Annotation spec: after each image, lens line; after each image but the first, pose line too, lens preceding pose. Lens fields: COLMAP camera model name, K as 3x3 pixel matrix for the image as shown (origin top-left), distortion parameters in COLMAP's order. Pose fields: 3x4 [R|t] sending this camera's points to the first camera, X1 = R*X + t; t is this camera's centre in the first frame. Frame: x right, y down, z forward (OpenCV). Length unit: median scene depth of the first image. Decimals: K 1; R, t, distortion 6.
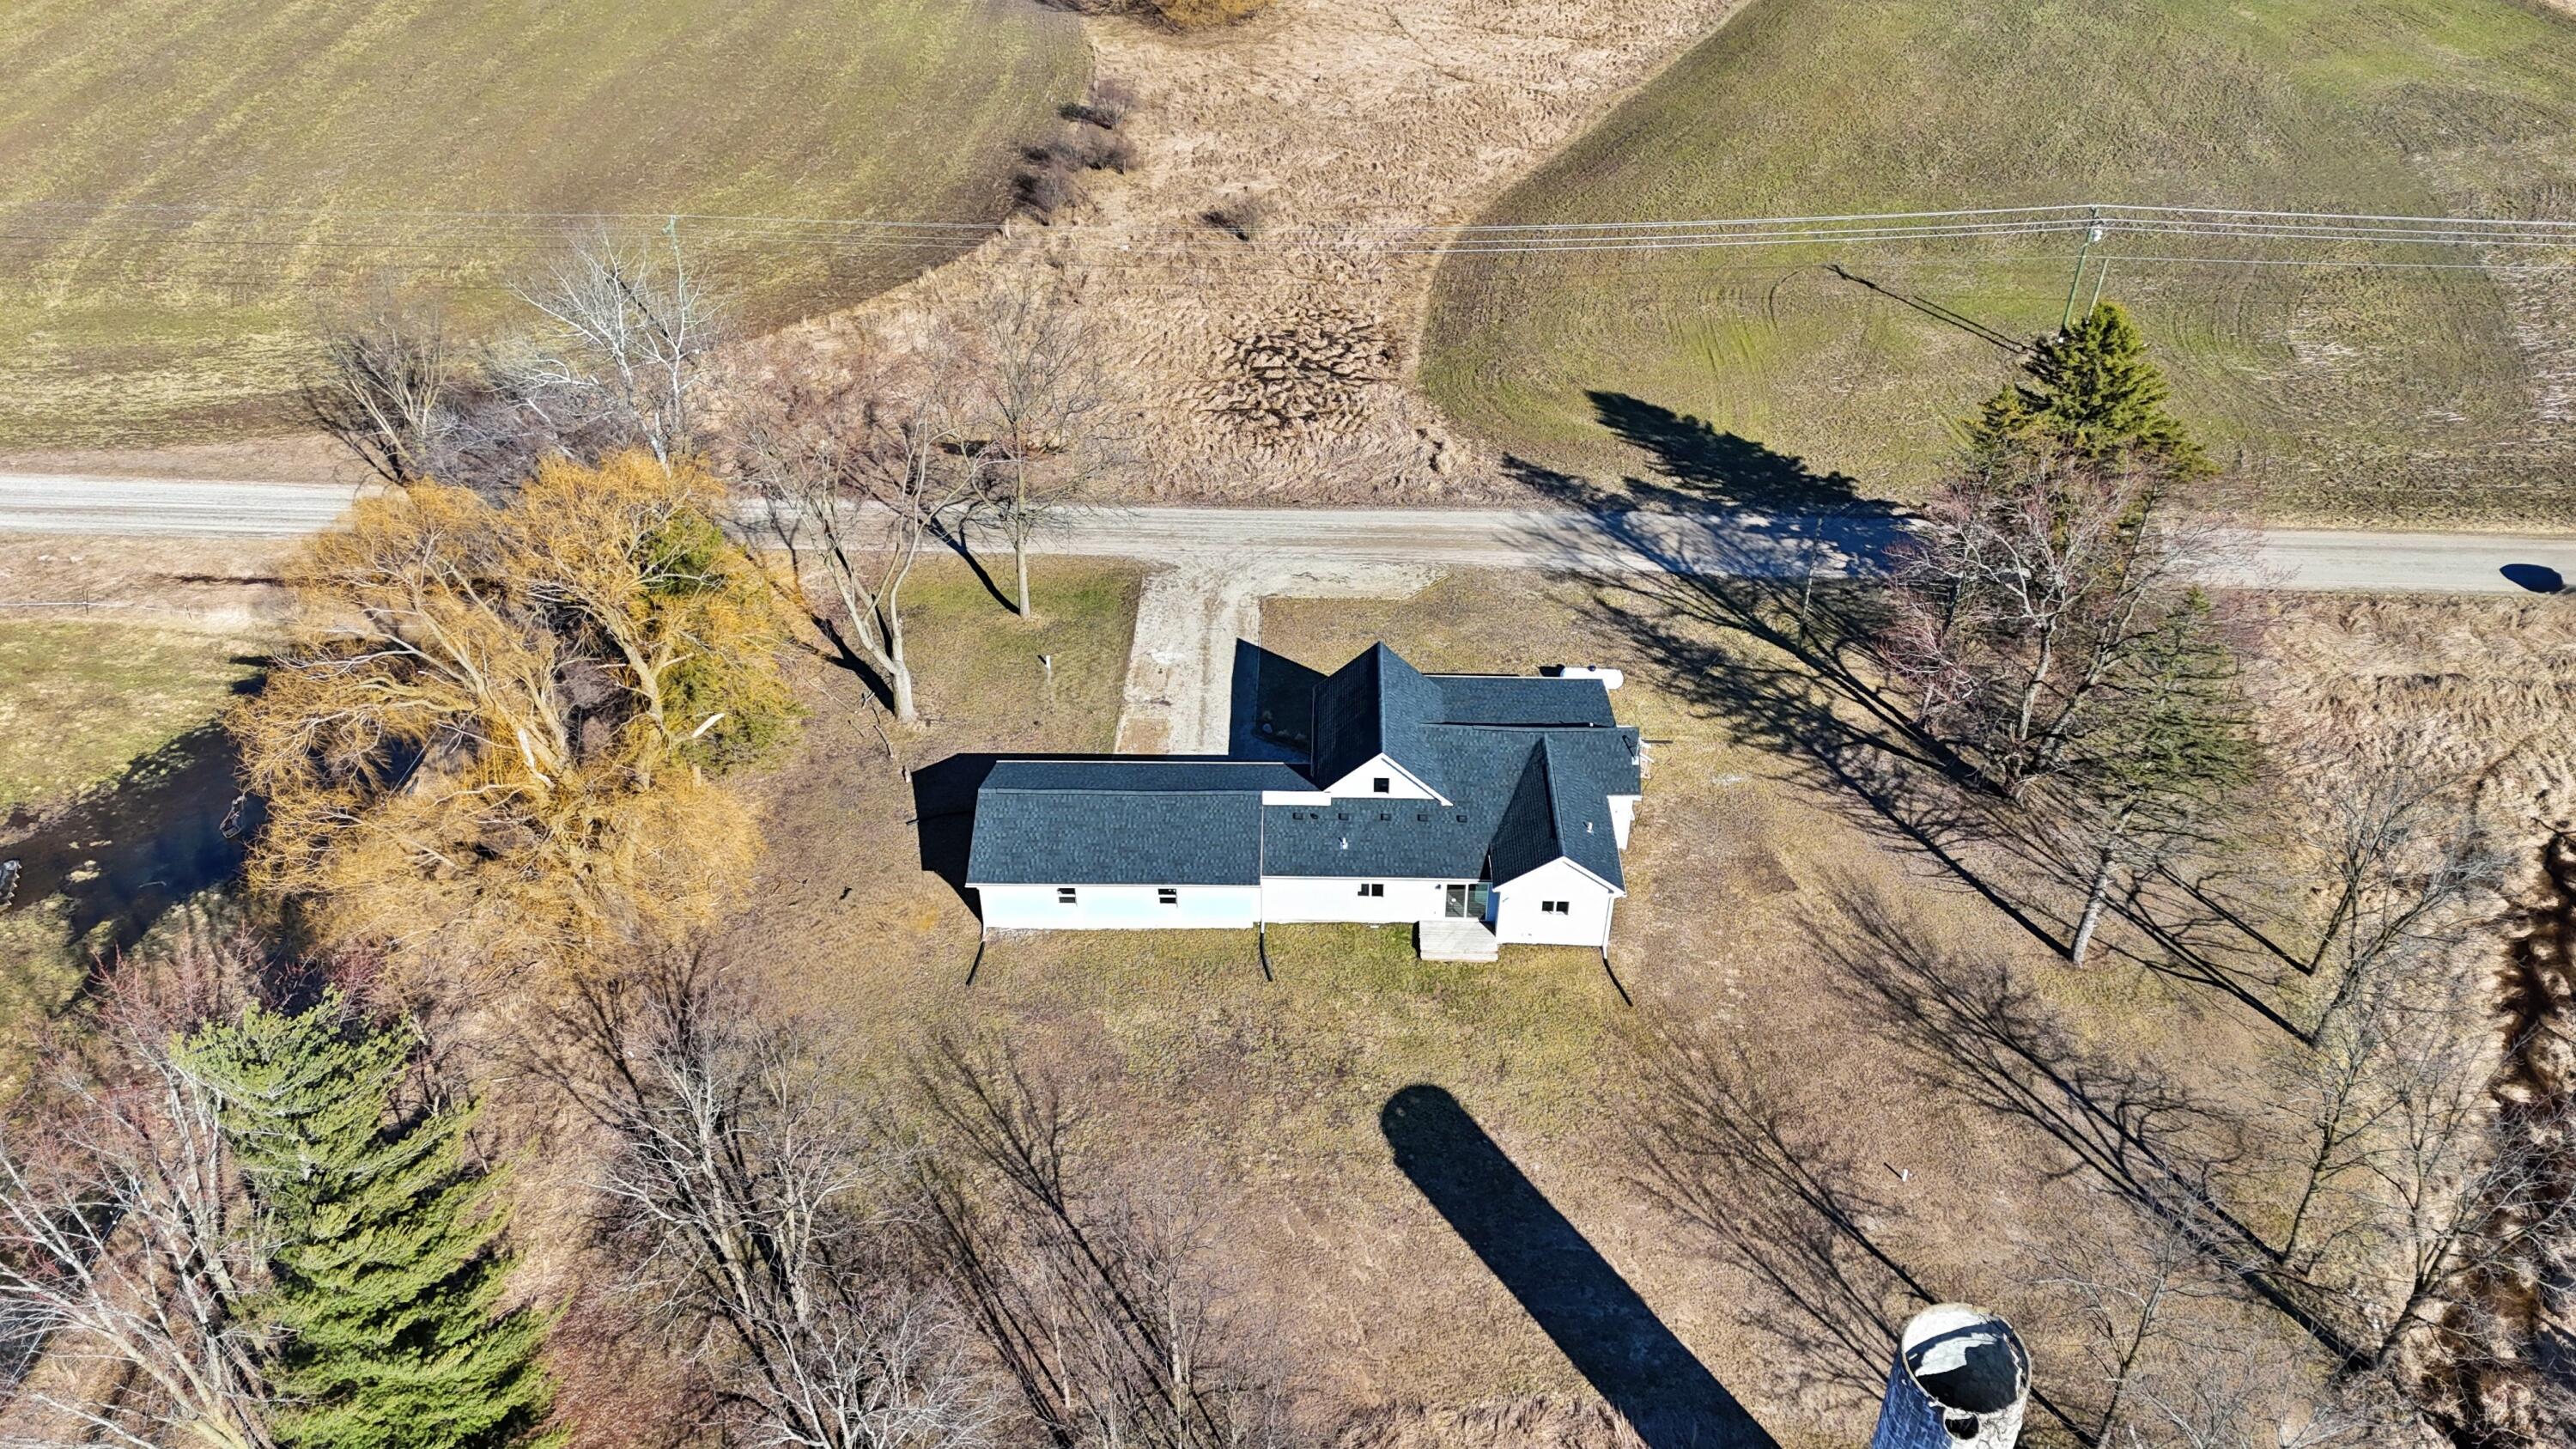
lens RADIAL K [[1837.7, 0, 1308.3], [0, 1837.7, 756.8], [0, 0, 1]] dist [0.077346, -0.068990]
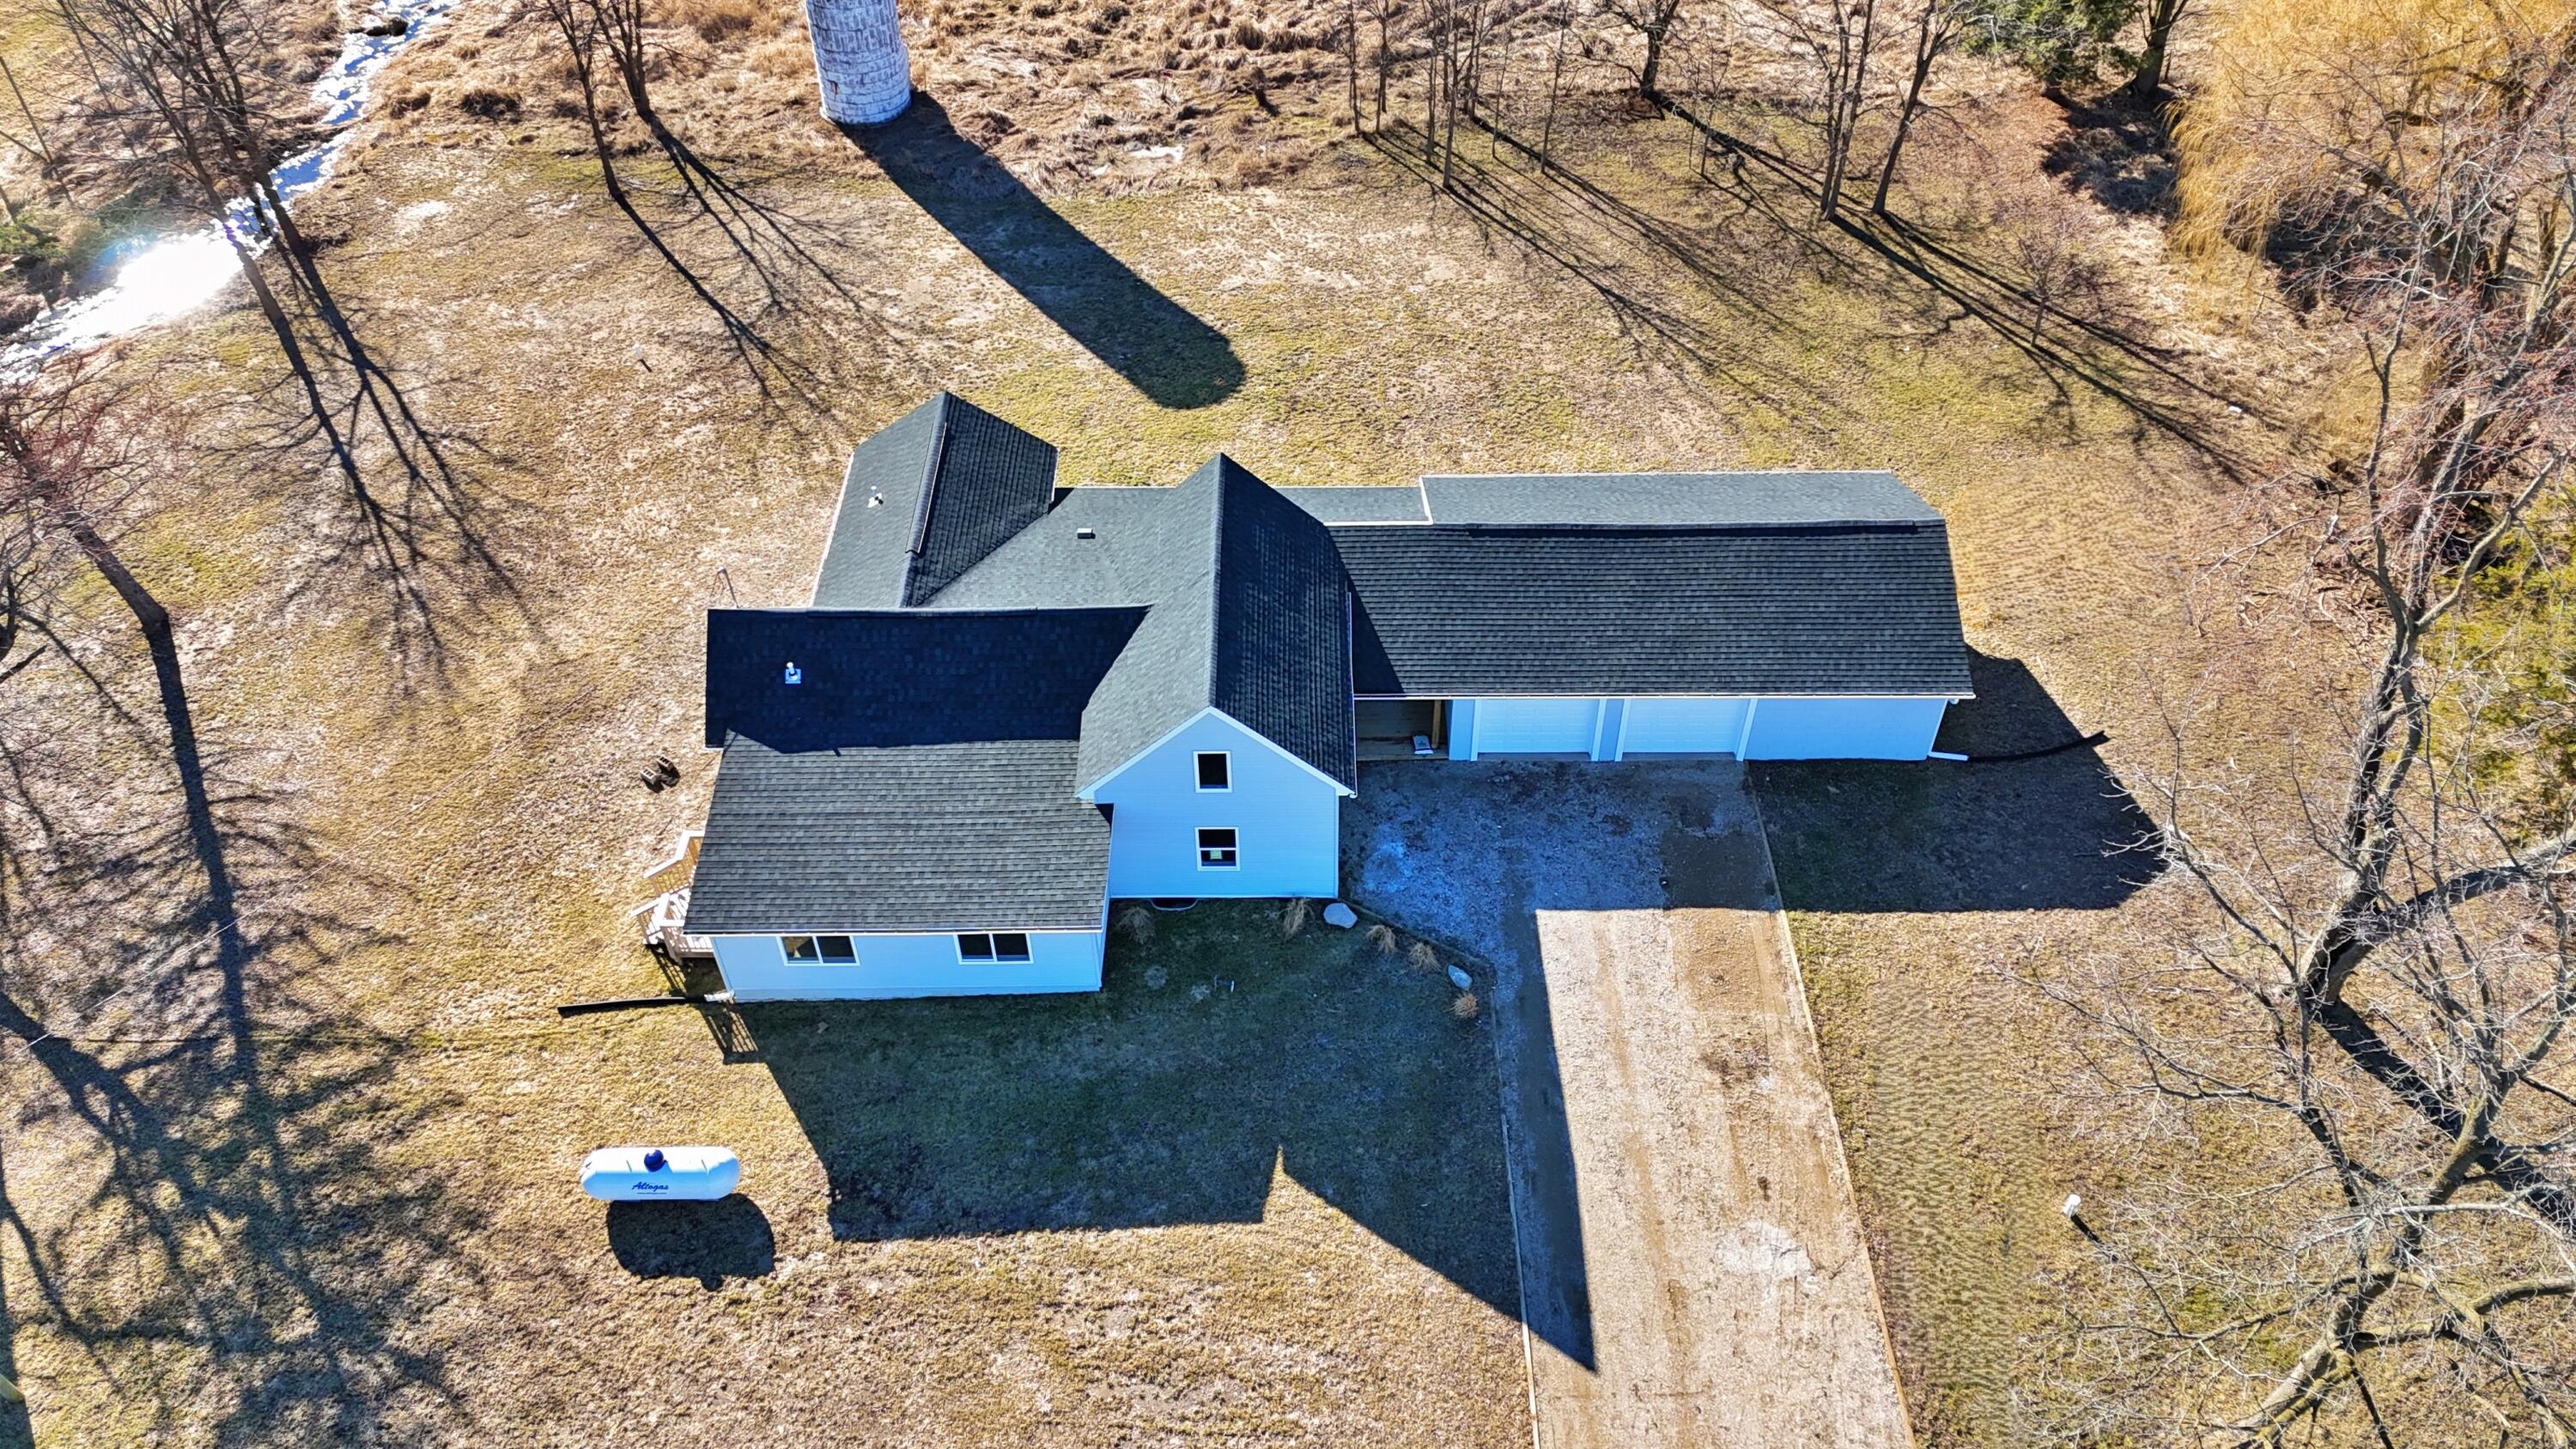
lens RADIAL K [[1885.2, 0, 1288.0], [0, 1885.2, 724.5], [0, 0, 1]] dist [0.077953, -0.104028]
pose [[-0.999796, 0.017035, -0.010880, 0.024754], [-0.008219, 0.149165, 0.988778, -0.474009], [0.018466, 0.988666, -0.148995, 0.995473]]
